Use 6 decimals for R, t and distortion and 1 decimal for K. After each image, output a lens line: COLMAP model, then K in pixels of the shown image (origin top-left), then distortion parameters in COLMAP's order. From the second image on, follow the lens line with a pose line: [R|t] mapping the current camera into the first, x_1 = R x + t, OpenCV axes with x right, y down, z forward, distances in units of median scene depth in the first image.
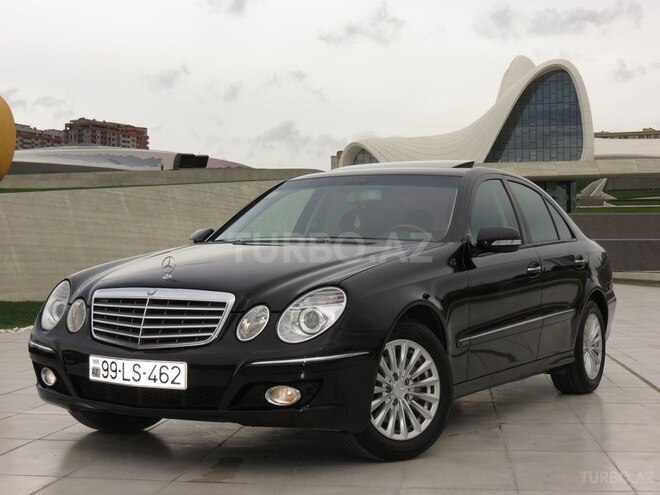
lens RADIAL K [[1185.6, 0, 330.0], [0, 1185.6, 247.5], [0, 0, 1]] dist [-0.158481, 0.026093]
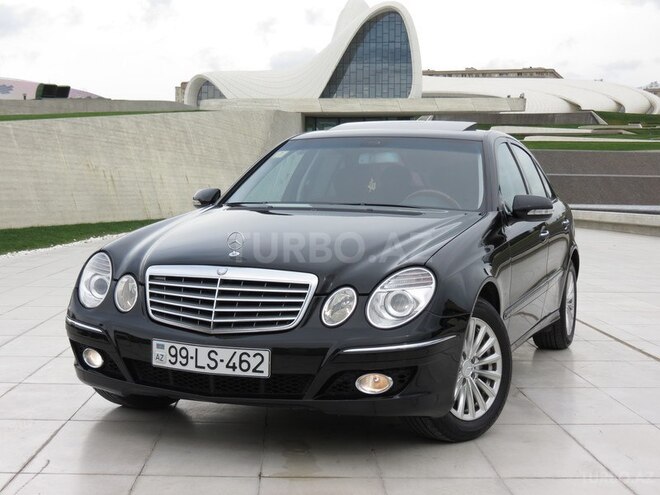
lens RADIAL K [[1098.6, 0, 330.0], [0, 1098.6, 247.5], [0, 0, 1]] dist [-0.149767, 0.070152]
pose [[0.988476, 0.003843, 0.151327, -0.189548], [-0.014263, 0.997595, 0.067834, -0.039220], [-0.150702, -0.069211, 0.986154, 0.130522]]
